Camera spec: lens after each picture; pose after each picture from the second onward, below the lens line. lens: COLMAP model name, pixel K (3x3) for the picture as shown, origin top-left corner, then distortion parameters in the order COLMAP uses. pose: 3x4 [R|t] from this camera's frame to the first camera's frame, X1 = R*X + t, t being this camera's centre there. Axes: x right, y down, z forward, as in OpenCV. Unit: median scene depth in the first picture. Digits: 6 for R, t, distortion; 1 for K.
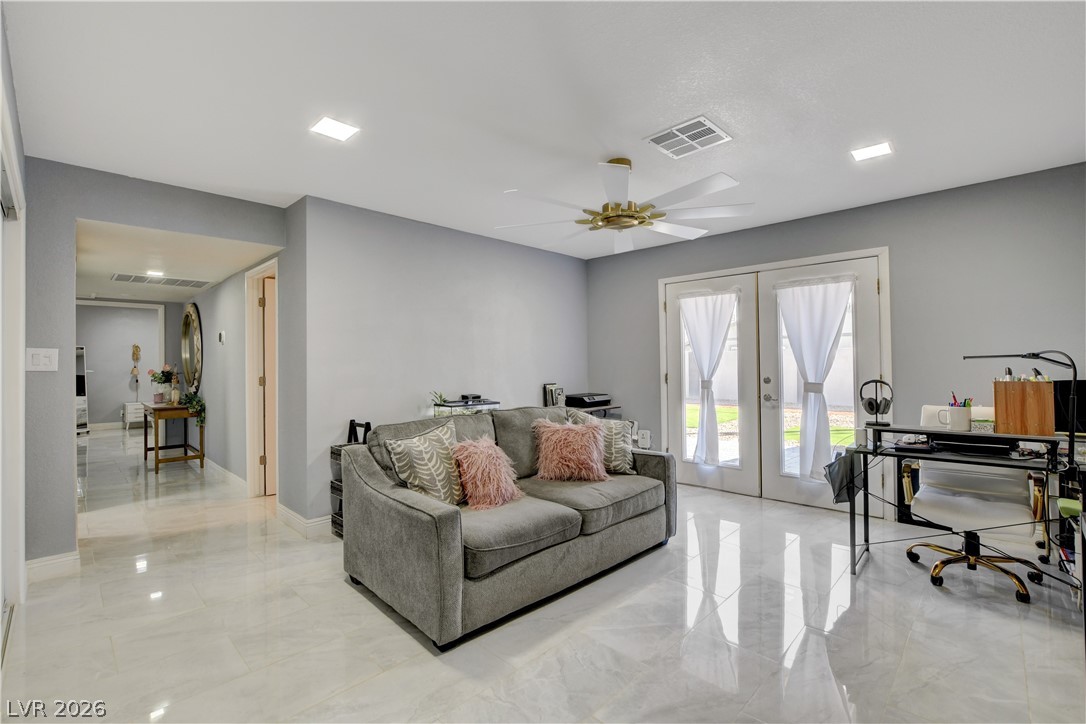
lens RADIAL K [[481.6, 0, 544.2], [0, 481.6, 360.0], [0, 0, 1]] dist [-0.023954, 0.003333]
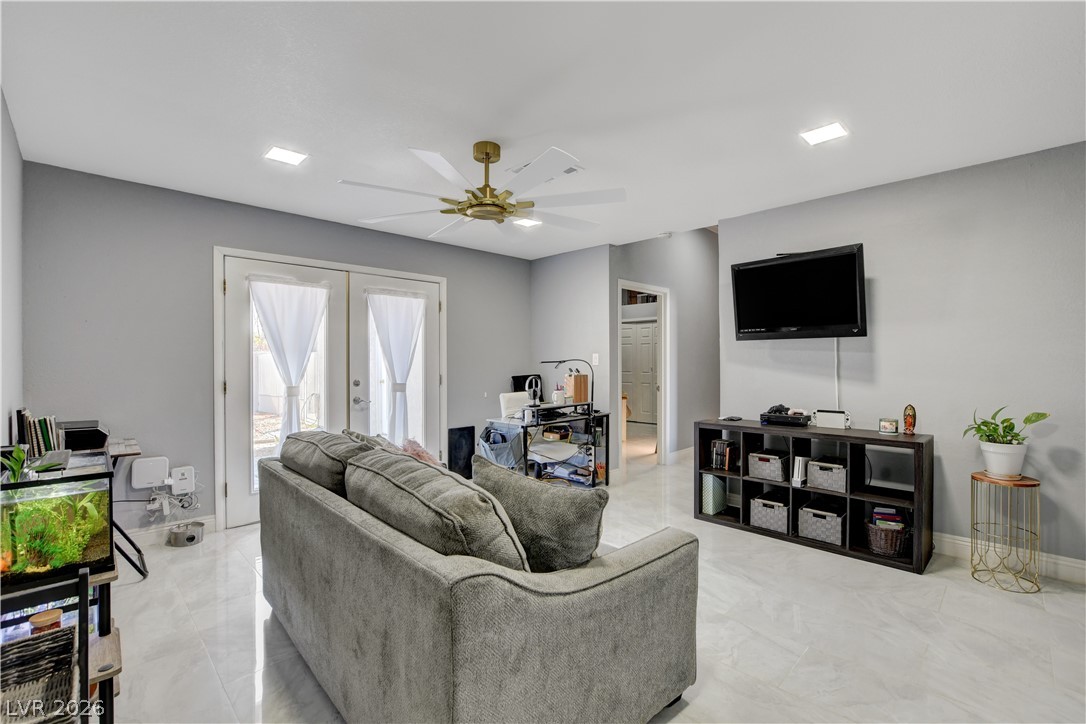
lens RADIAL K [[481.6, 0, 543.4], [0, 481.6, 362.8], [0, 0, 1]] dist [-0.023954, 0.003333]
pose [[0.031504, 0.006929, 0.999480, -0.514223], [-0.007829, 0.999947, -0.006685, 0.004087], [-0.999473, -0.007615, 0.031557, 0.579839]]
